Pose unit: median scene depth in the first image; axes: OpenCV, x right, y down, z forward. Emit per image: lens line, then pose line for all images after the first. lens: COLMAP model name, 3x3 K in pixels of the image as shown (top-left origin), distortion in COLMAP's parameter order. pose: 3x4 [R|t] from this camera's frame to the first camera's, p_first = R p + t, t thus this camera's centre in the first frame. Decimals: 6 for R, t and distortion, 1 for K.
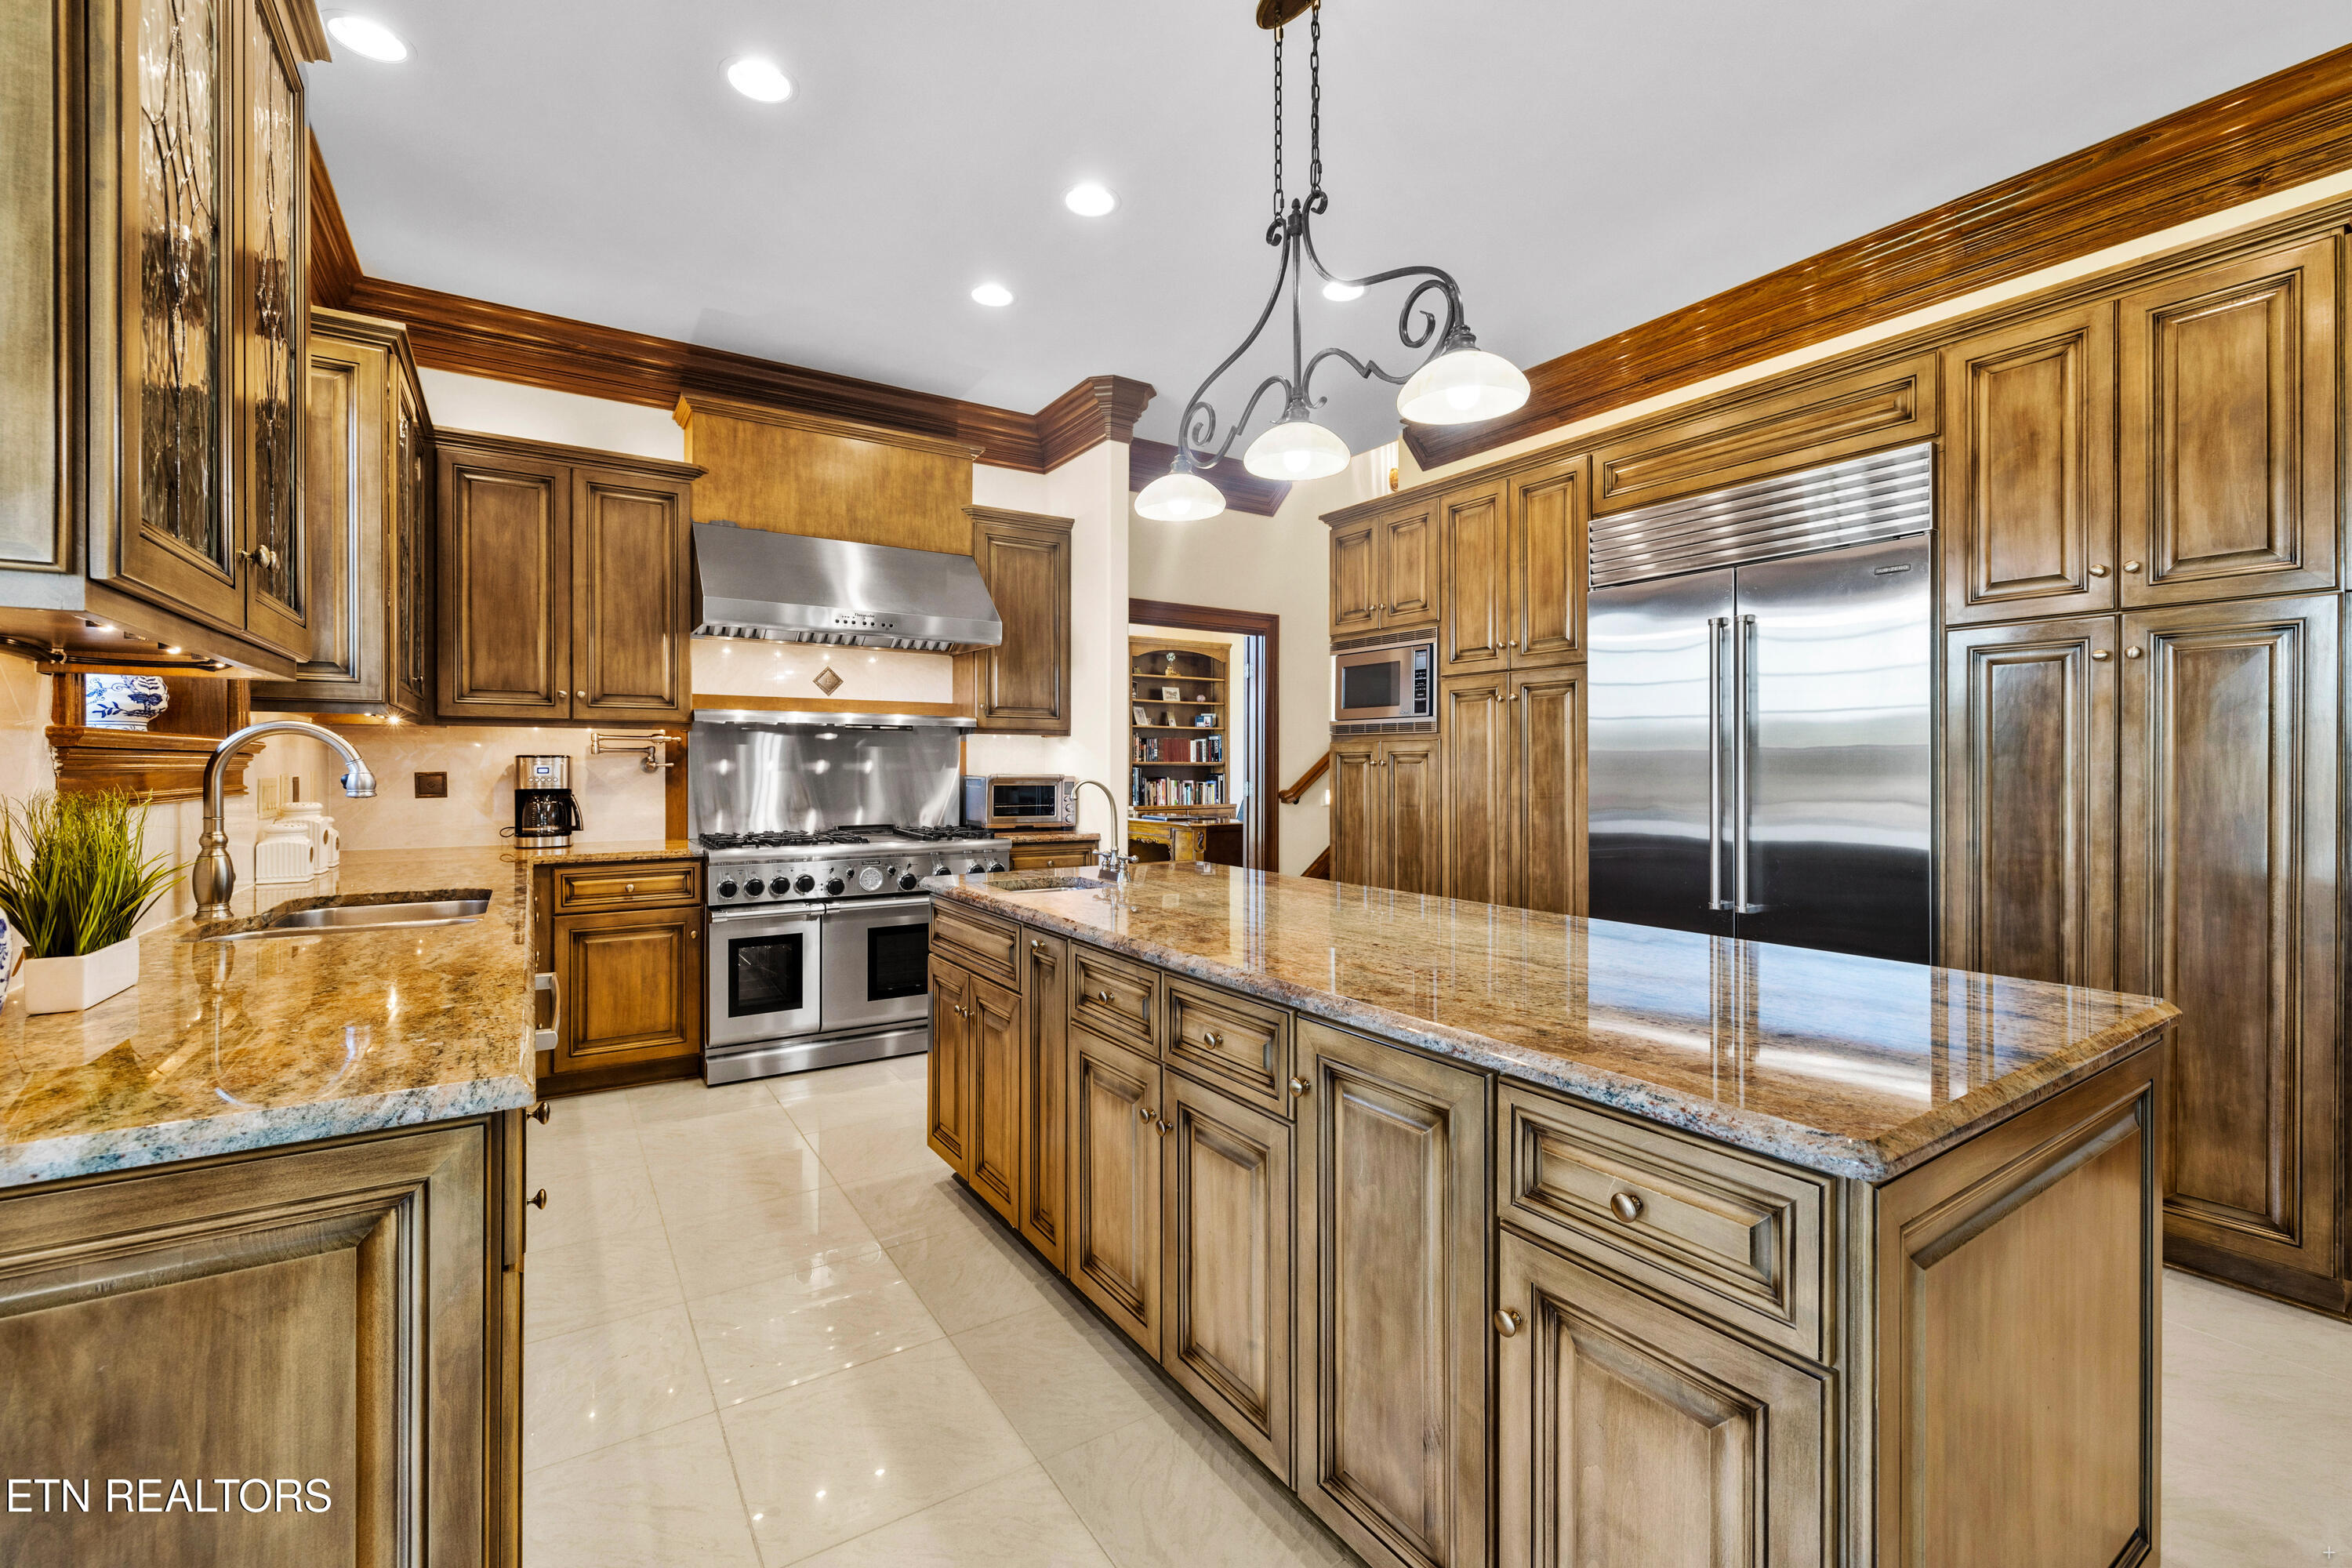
lens RADIAL K [[995.2, 0, 1179.1], [0, 995.2, 764.0], [0, 0, 1]] dist [0.000757, 0.000294]
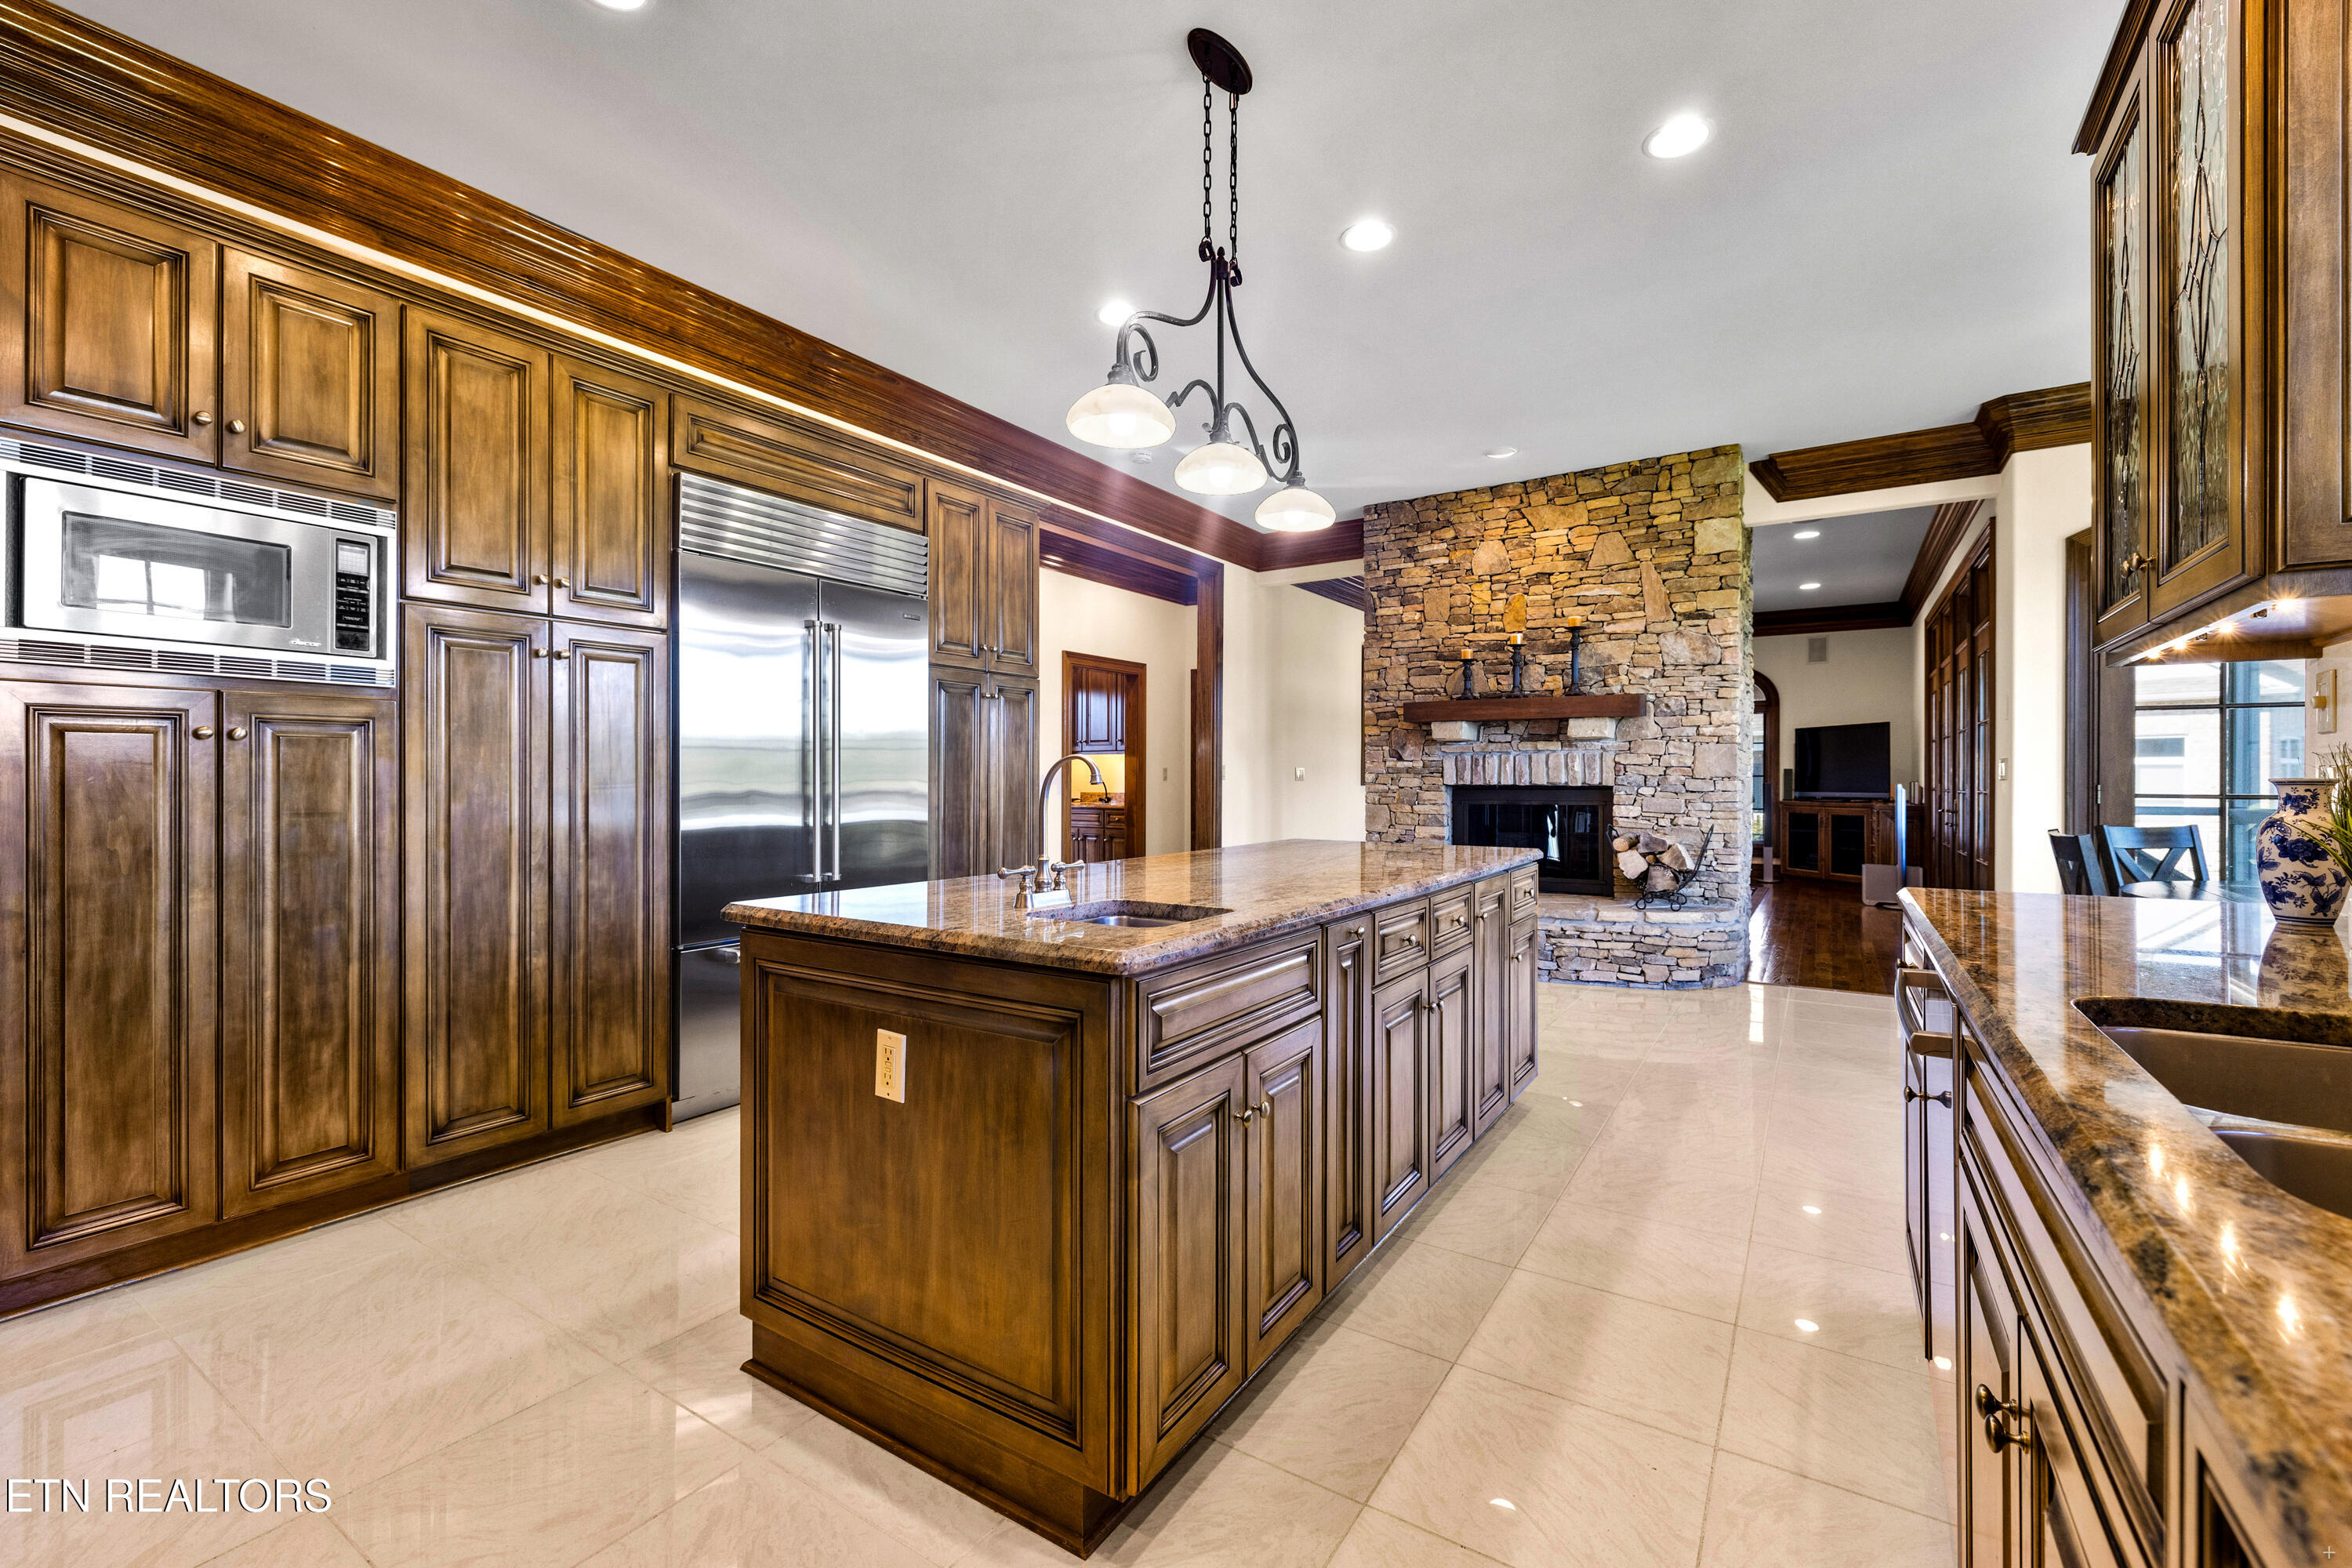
lens RADIAL K [[995.2, 0, 1188.1], [0, 995.2, 777.3], [0, 0, 1]] dist [0.000757, 0.000294]
pose [[-0.413033, -0.004974, 0.910703, -0.694923], [-0.007603, 0.999969, 0.002013, 0.024686], [-0.910685, -0.006092, -0.413058, 1.157866]]
